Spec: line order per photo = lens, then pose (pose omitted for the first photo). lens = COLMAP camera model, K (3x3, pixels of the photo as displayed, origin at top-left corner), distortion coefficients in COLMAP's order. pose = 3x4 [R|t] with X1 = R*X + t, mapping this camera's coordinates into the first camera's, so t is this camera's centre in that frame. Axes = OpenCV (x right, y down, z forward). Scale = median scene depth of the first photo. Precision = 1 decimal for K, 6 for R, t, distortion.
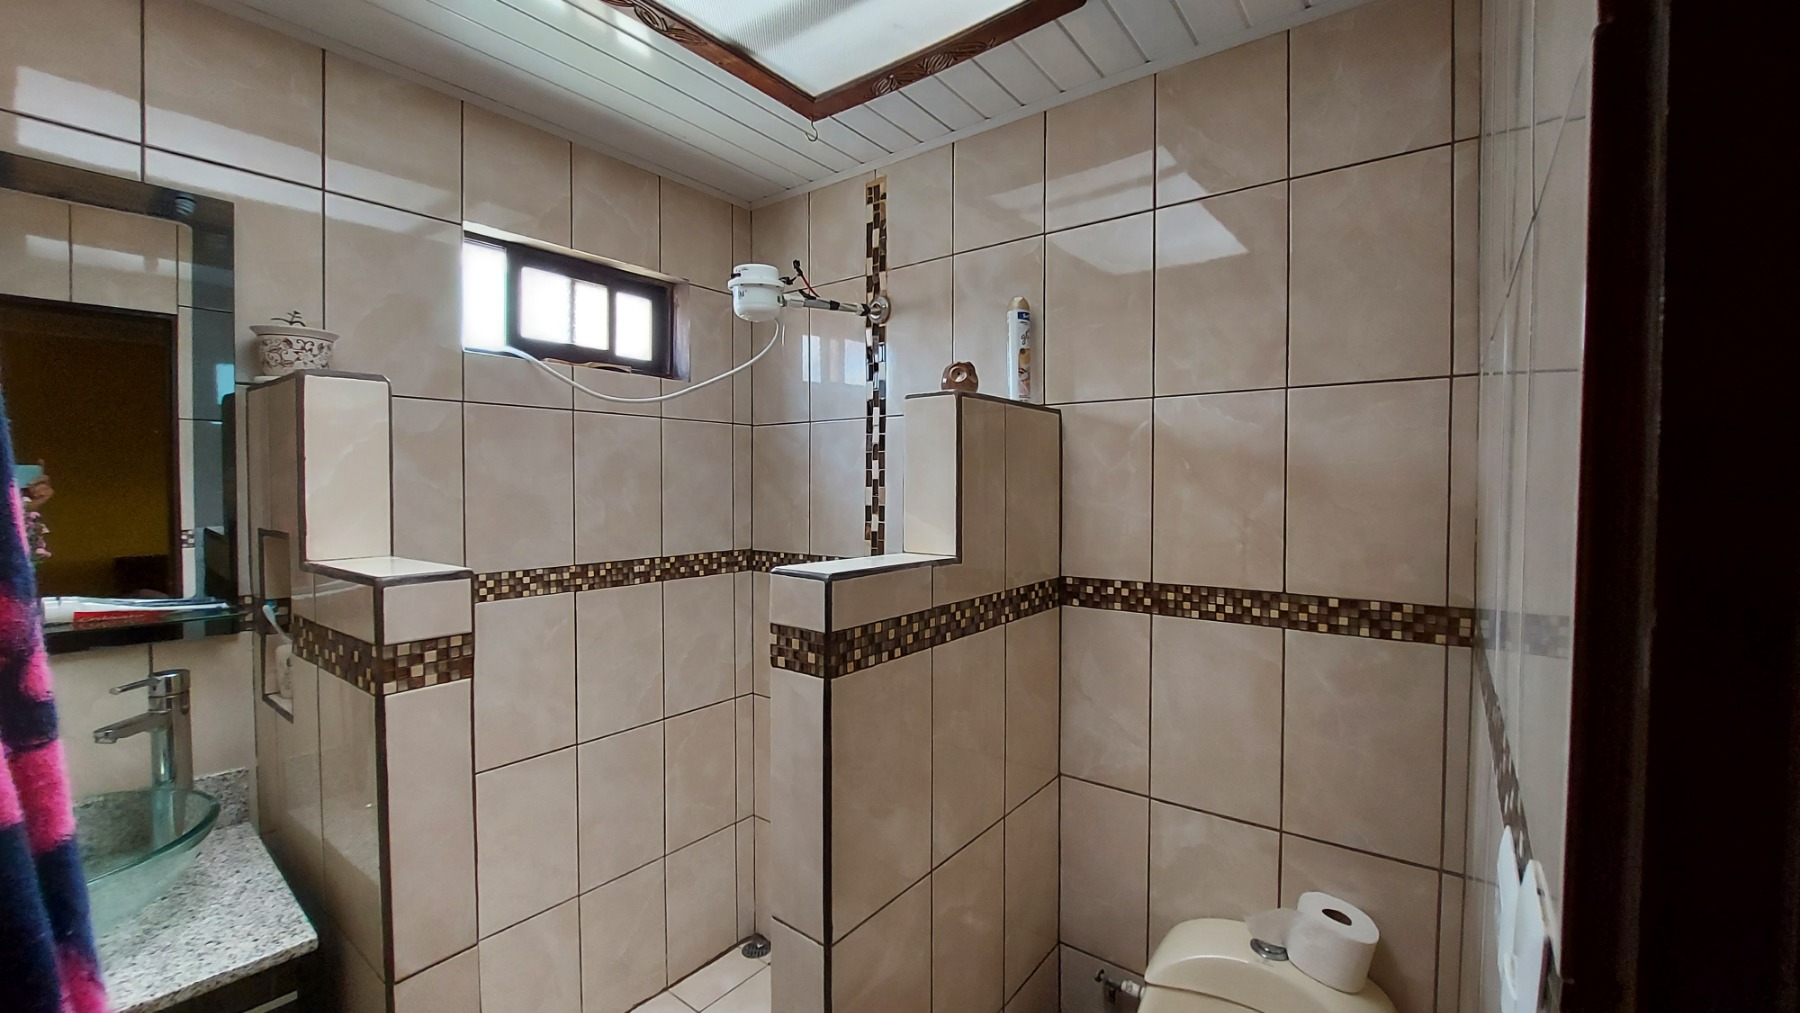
lens RADIAL K [[717.4, 0, 905.5], [0, 717.4, 501.8], [0, 0, 1]] dist [-0.013778, -0.000589]
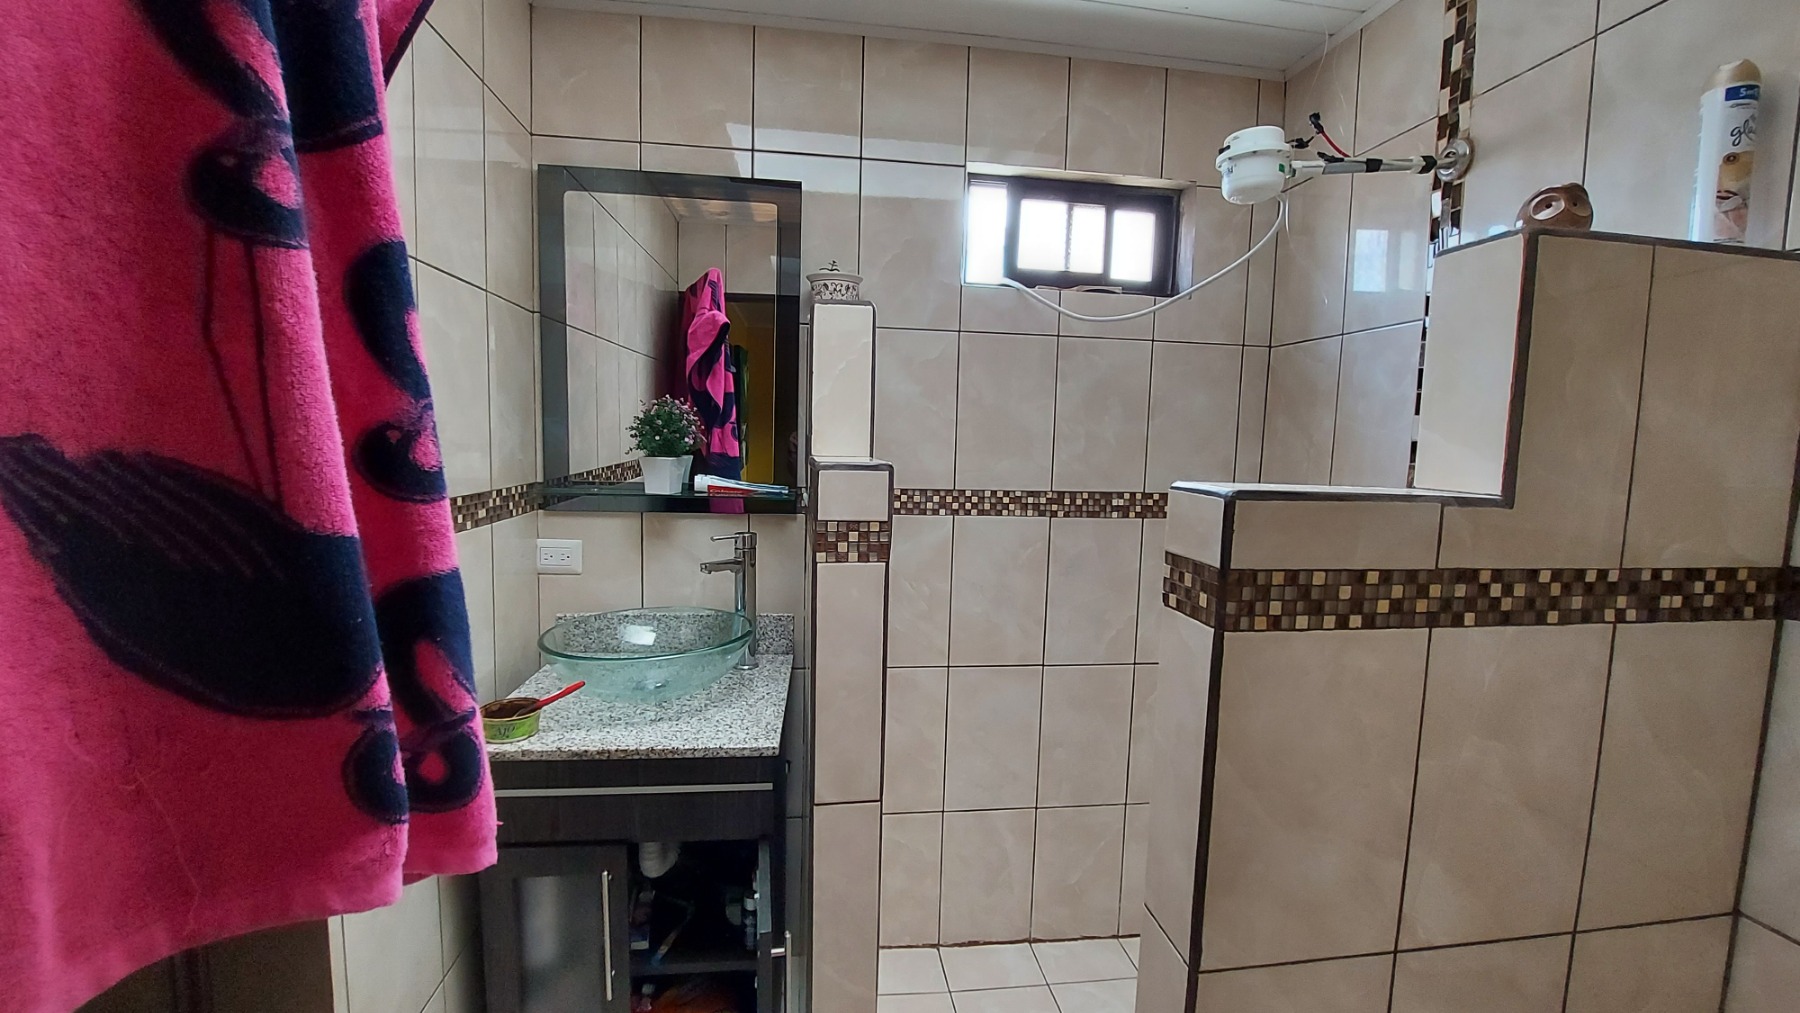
lens RADIAL K [[708.1, 0, 899.9], [0, 708.1, 503.9], [0, 0, 1]] dist [-0.019128, -0.000295]
pose [[0.709763, 0.082955, -0.699539, 0.102944], [-0.043897, 0.996320, 0.073611, 0.050399], [0.703071, -0.021539, 0.710793, 0.162886]]
